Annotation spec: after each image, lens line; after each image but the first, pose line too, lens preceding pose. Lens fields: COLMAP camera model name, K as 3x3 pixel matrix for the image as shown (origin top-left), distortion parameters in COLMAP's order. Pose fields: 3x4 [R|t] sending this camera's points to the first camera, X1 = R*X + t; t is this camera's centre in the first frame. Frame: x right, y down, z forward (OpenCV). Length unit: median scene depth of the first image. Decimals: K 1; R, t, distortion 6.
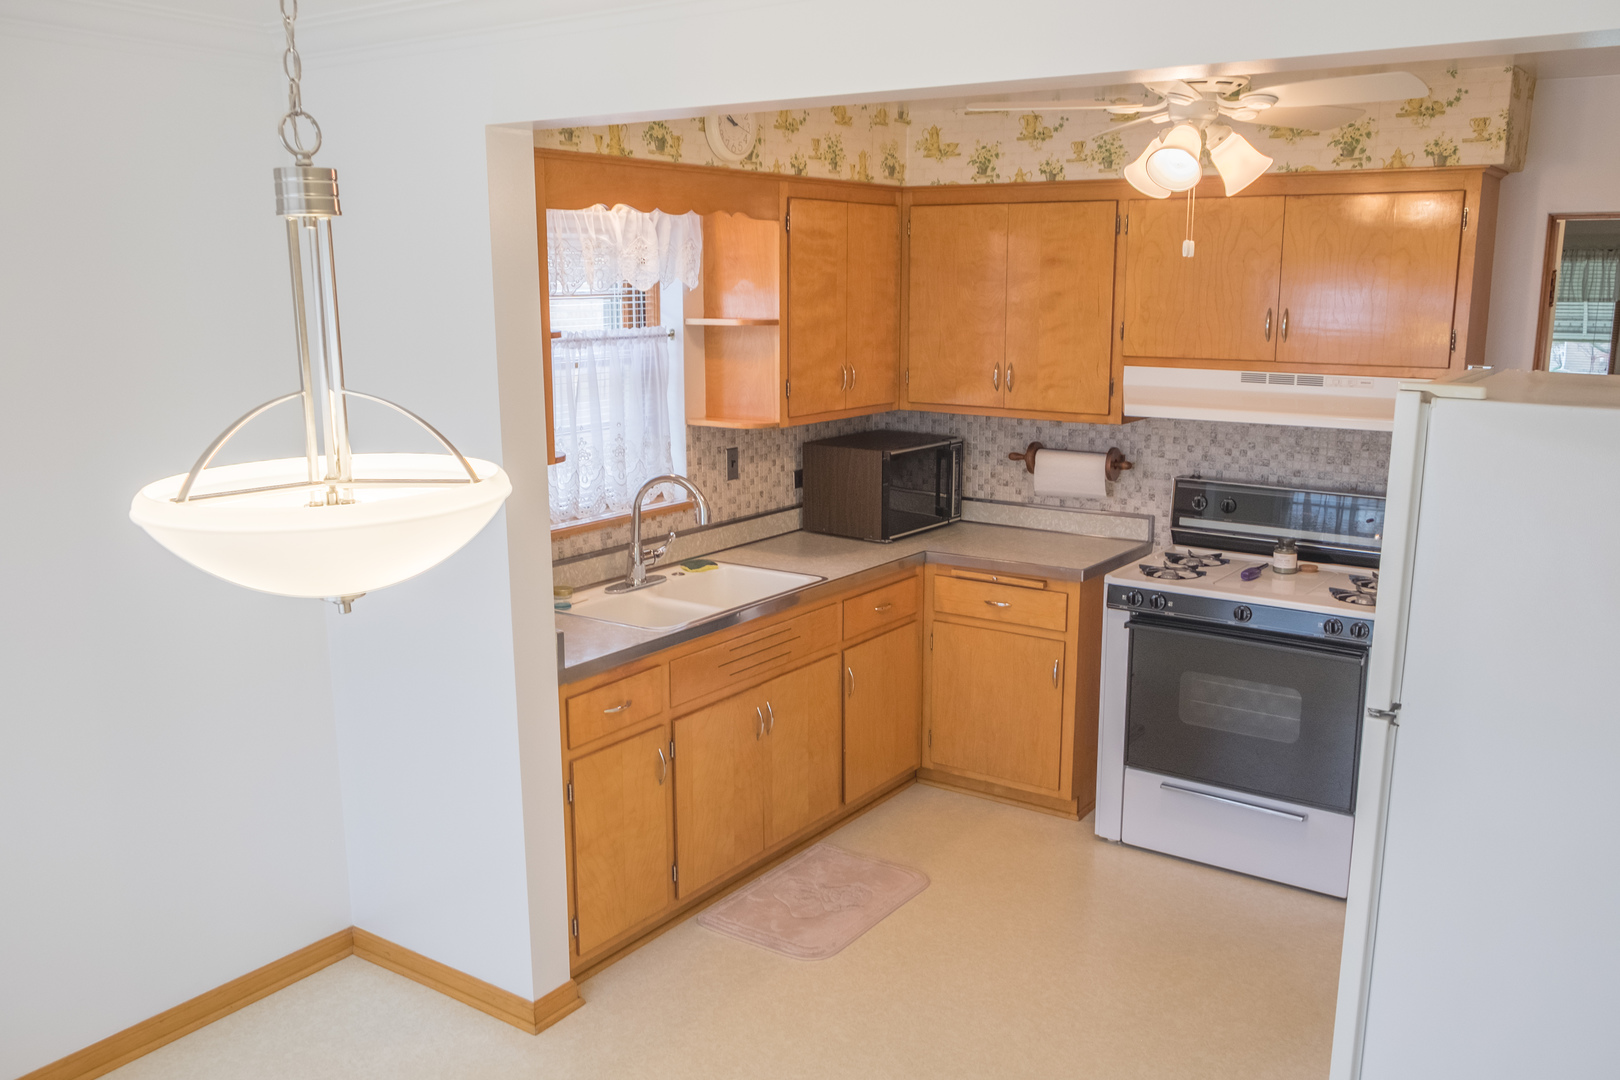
lens RADIAL K [[1298.3, 0, 821.6], [0, 1298.3, 547.3], [0, 0, 1]] dist [-0.074901, 0.025554]
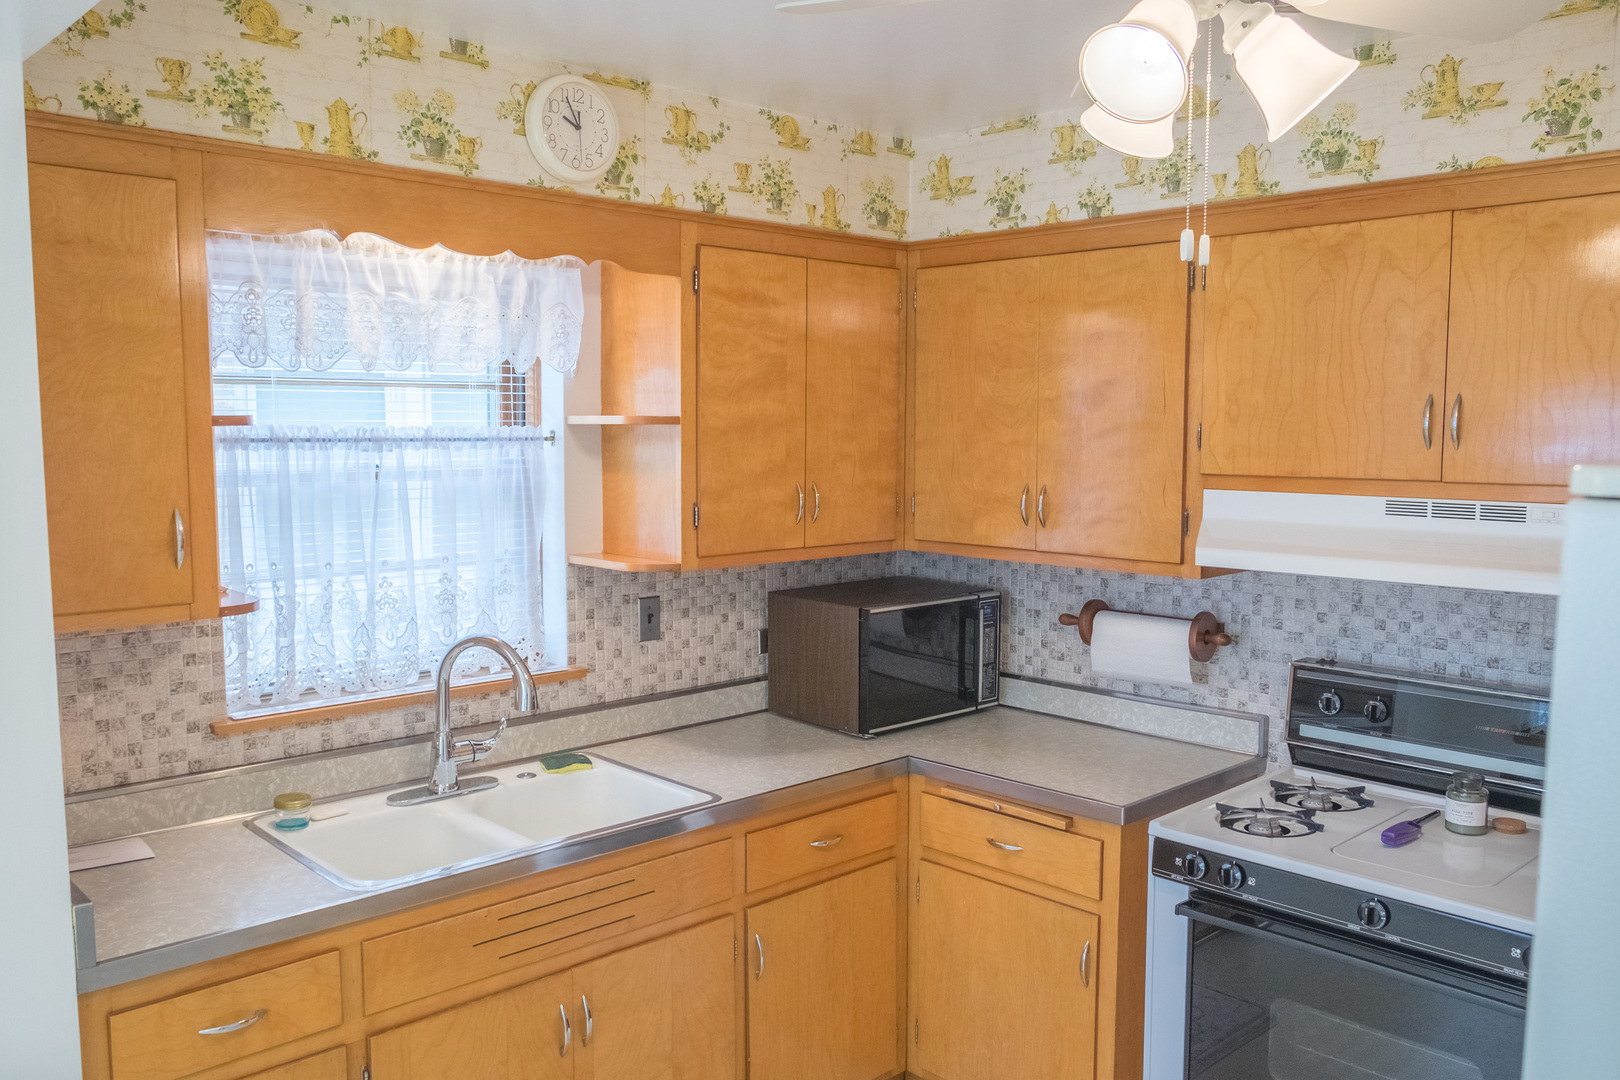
lens RADIAL K [[1234.7, 0, 835.4], [0, 1234.7, 536.8], [0, 0, 1]] dist [-0.049141, 0.019120]
pose [[0.981224, 0.021198, -0.191703, 0.171457], [-0.043149, 0.992875, -0.111069, -0.039537], [0.187983, 0.117256, 0.975148, 0.361538]]
